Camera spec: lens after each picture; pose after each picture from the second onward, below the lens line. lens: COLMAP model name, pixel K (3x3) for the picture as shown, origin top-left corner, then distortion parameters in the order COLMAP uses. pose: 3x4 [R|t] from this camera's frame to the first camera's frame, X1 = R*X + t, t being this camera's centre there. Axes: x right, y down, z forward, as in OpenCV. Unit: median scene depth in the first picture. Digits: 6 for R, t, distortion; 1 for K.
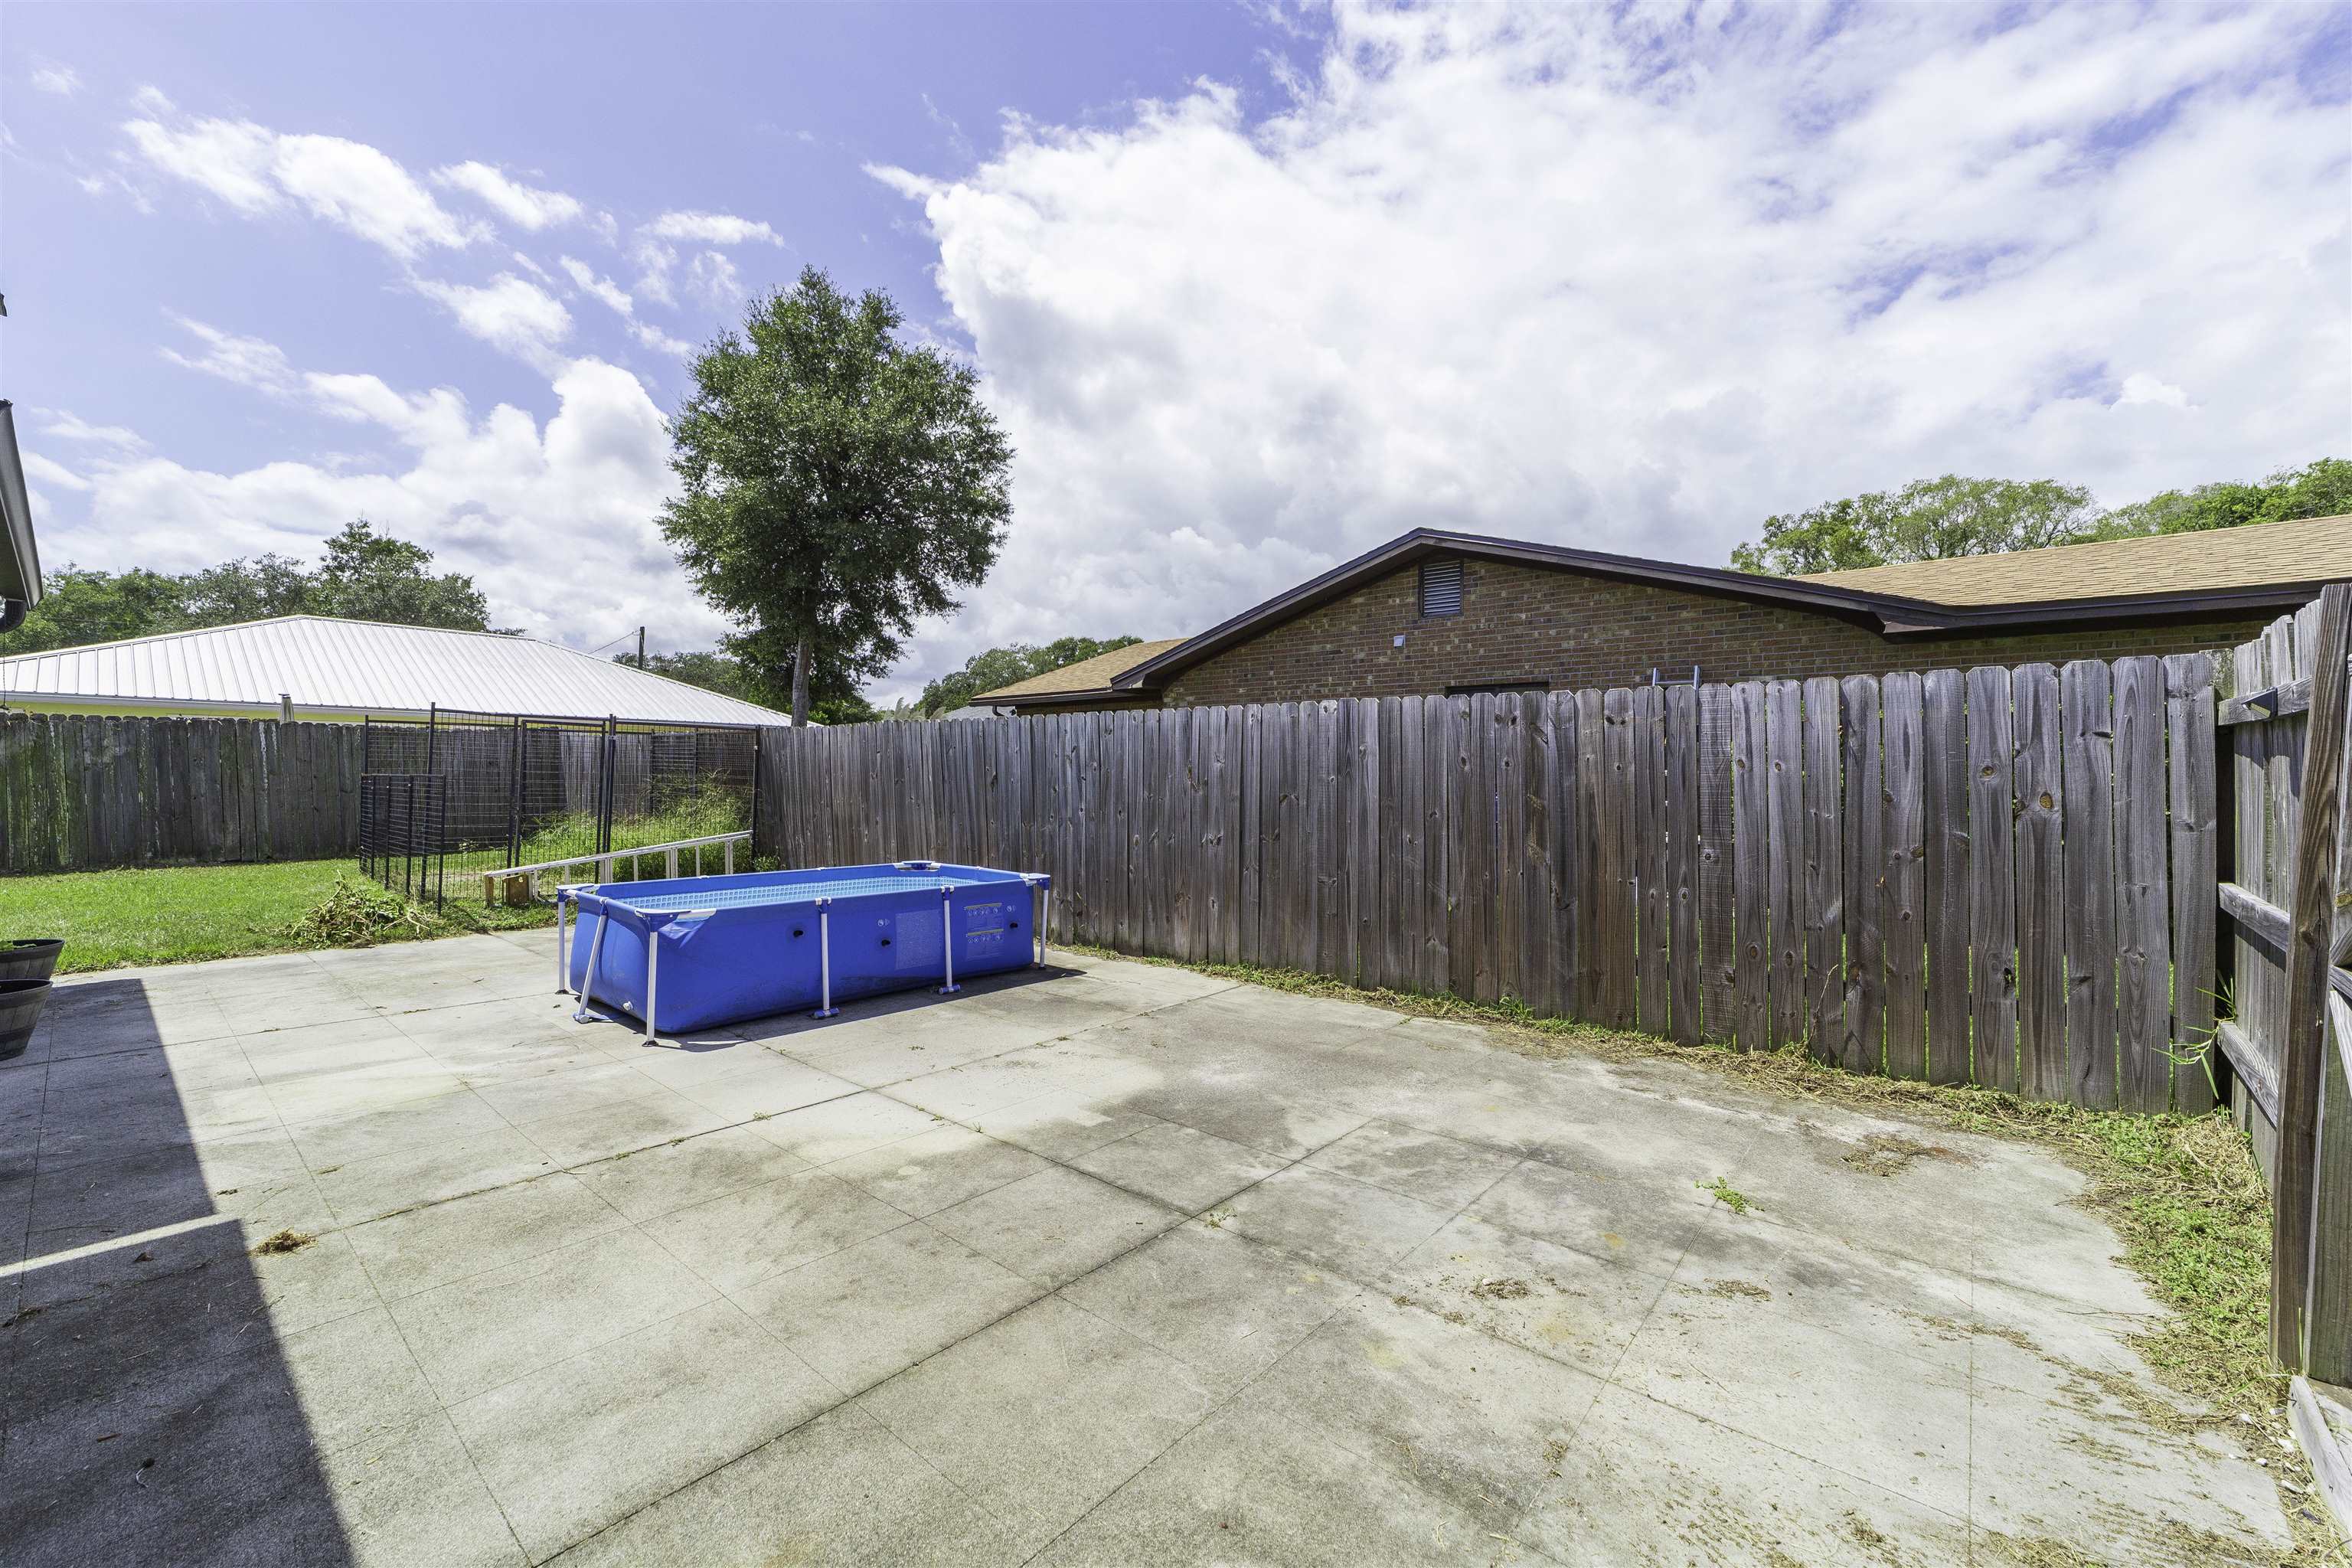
lens RADIAL K [[926.2, 0, 1171.8], [0, 926.2, 775.5], [0, 0, 1]] dist [-0.001506, -0.000013]
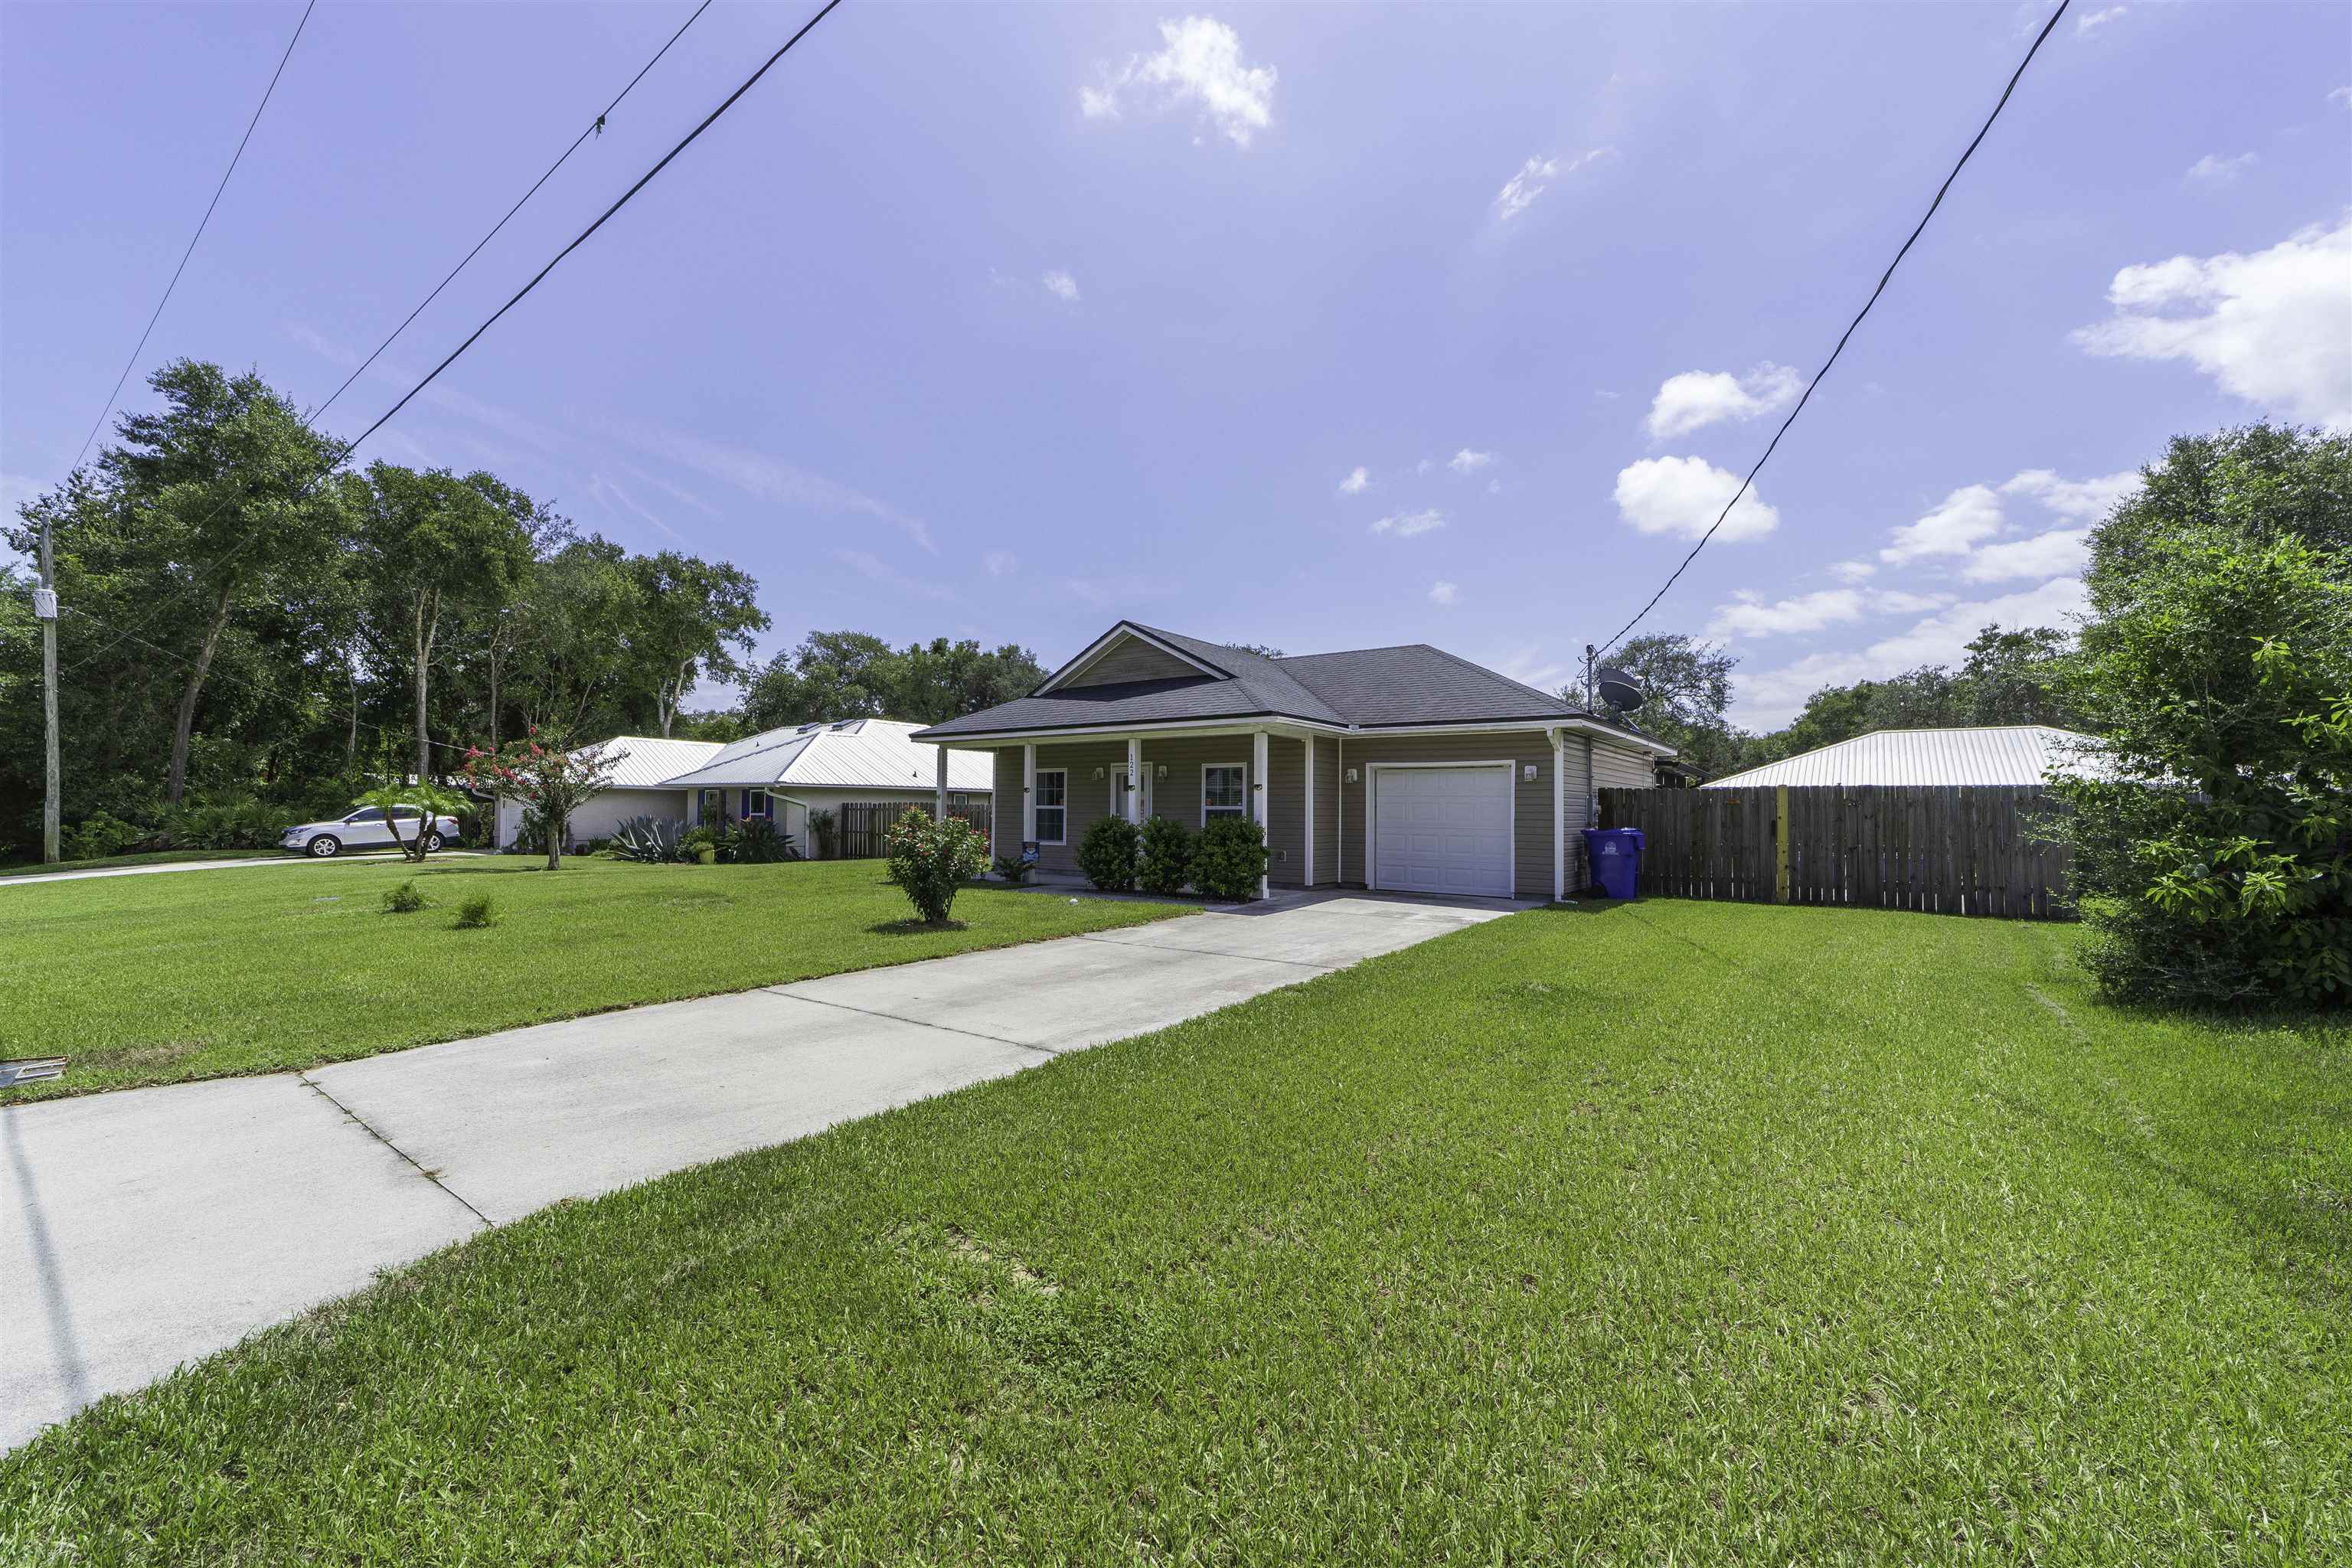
lens RADIAL K [[943.3, 0, 1169.9], [0, 943.3, 789.1], [0, 0, 1]] dist [-0.019484, 0.000047]
pose [[0.061776, -0.030651, -0.997619, 0.311319], [-0.015654, 0.999376, -0.031674, 0.003806], [0.997967, 0.017573, 0.061257, -0.187527]]
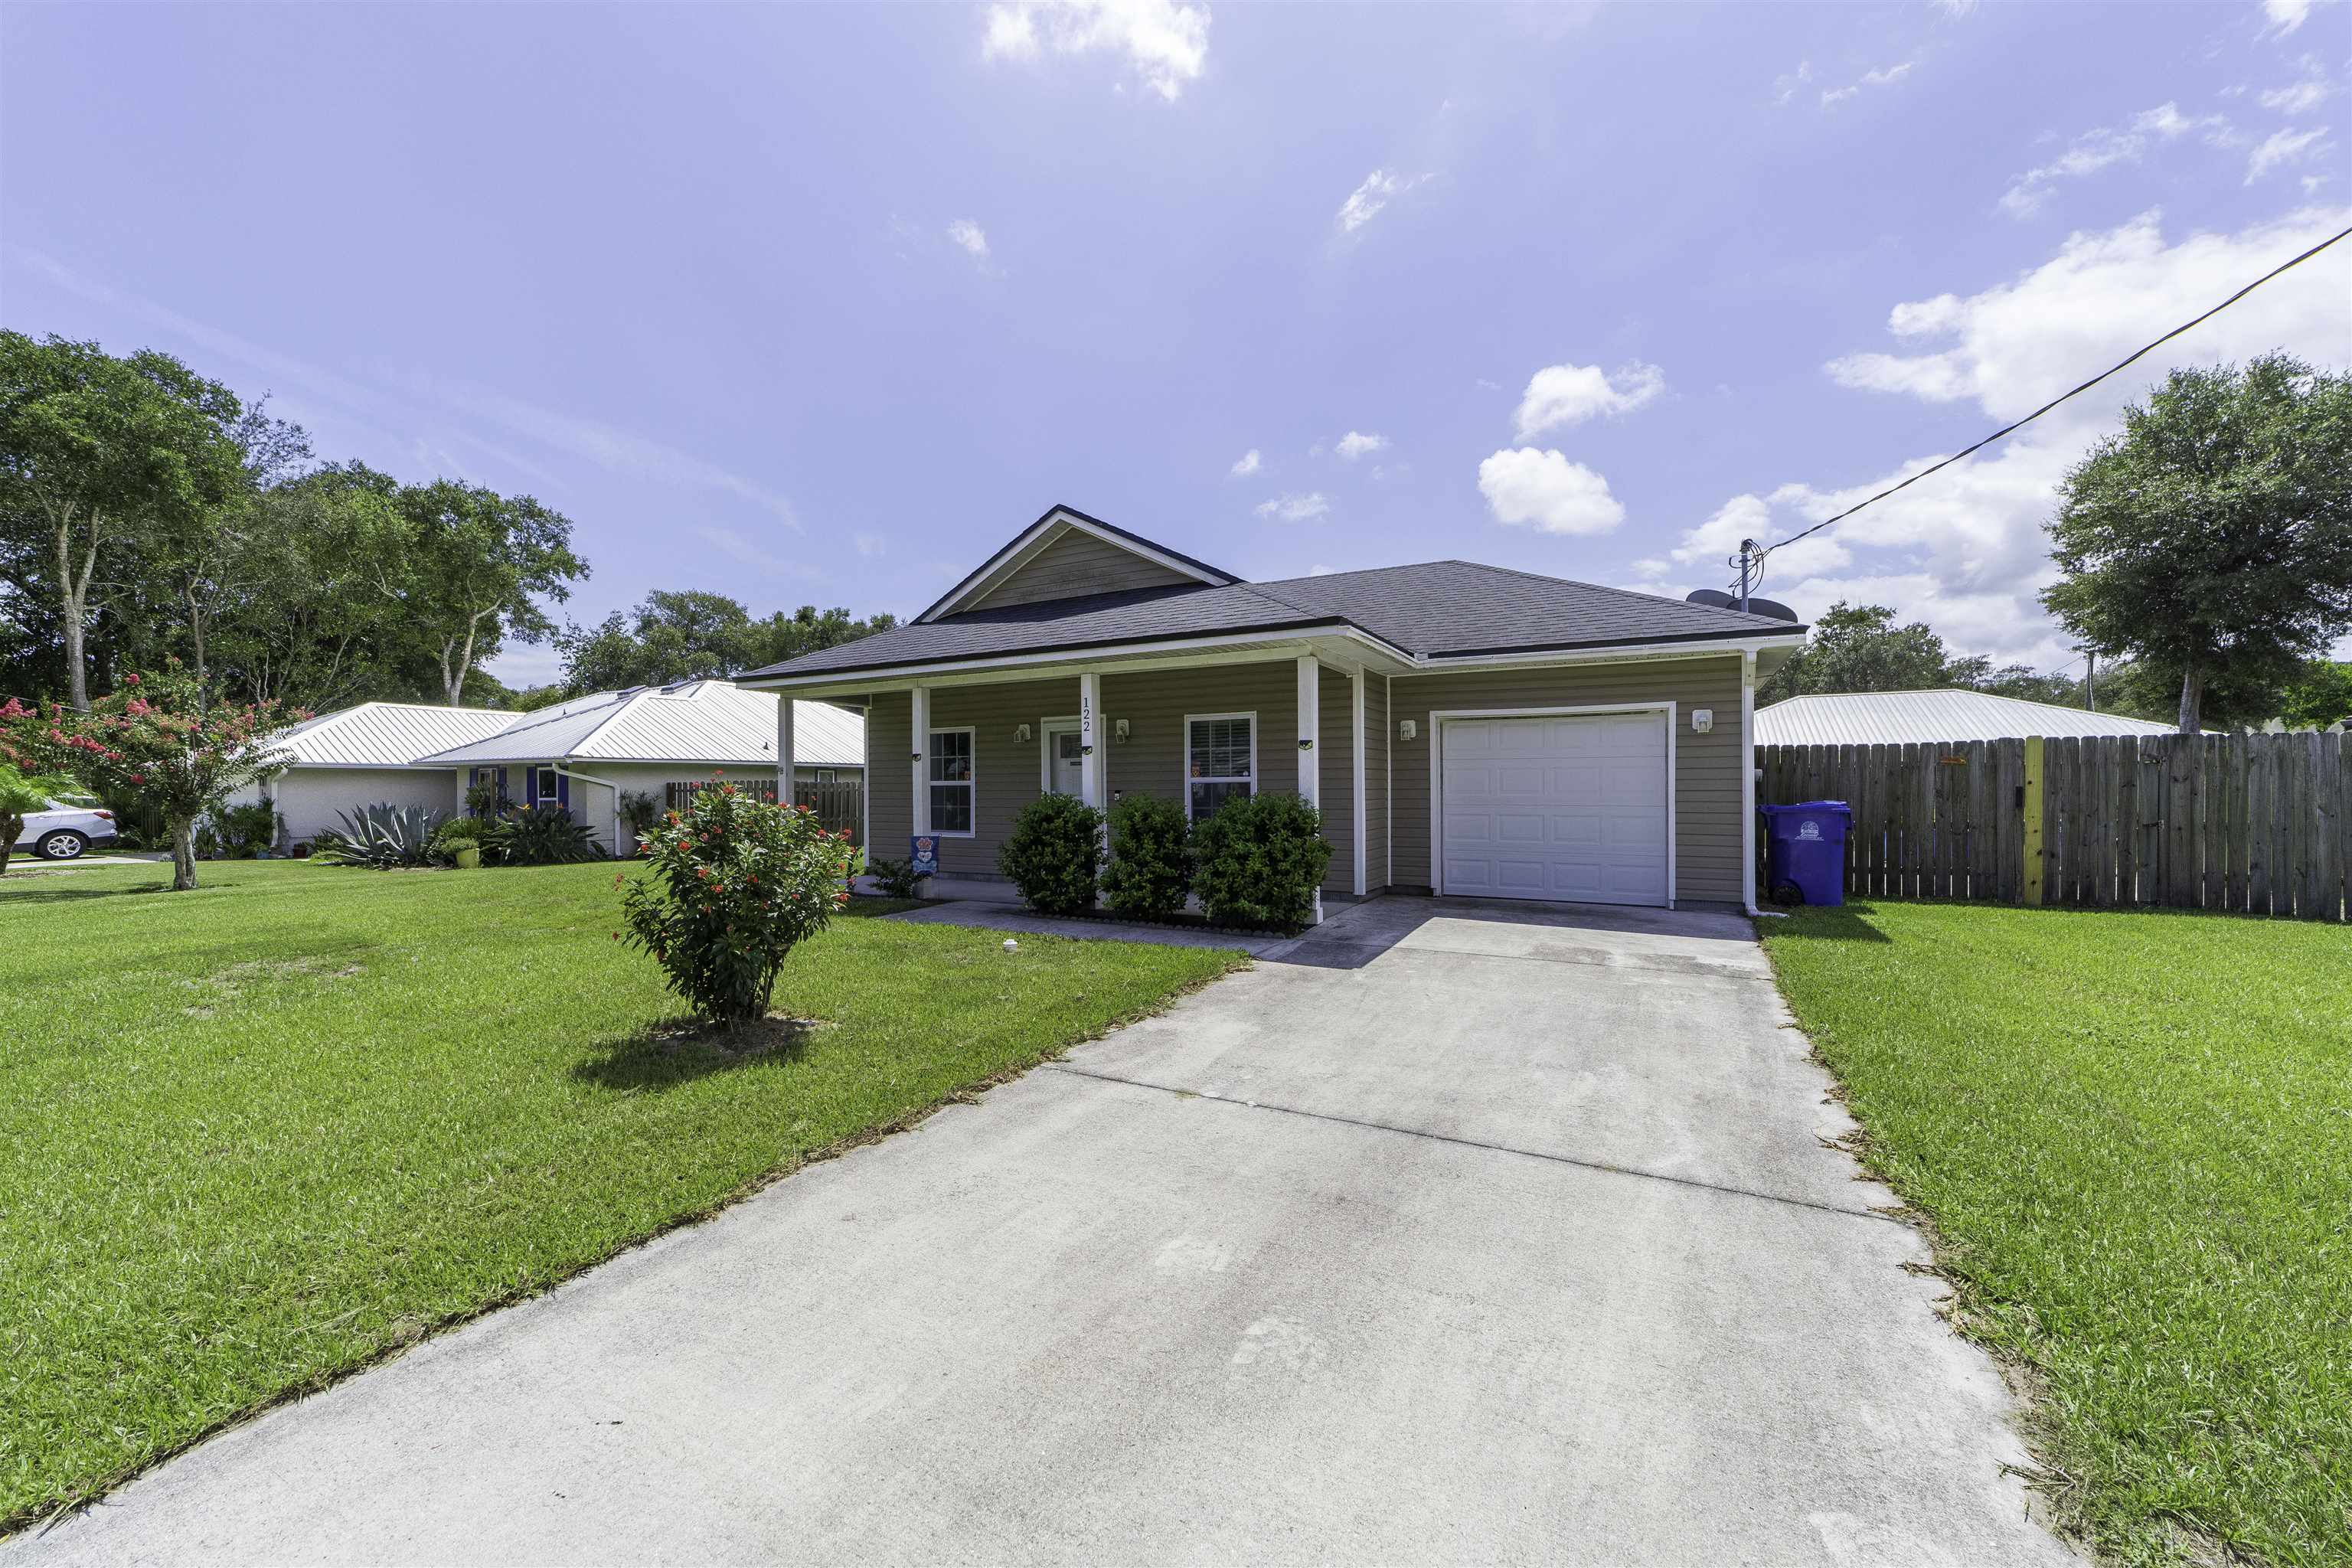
lens RADIAL K [[897.7, 0, 1173.9], [0, 897.7, 789.3], [0, 0, 1]] dist [-0.017495, 0.008850]
pose [[0.202503, -0.006906, -0.979257, 0.186074], [0.000413, 0.999976, -0.006967, 0.003231], [0.979282, 0.001006, 0.202501, -0.201938]]
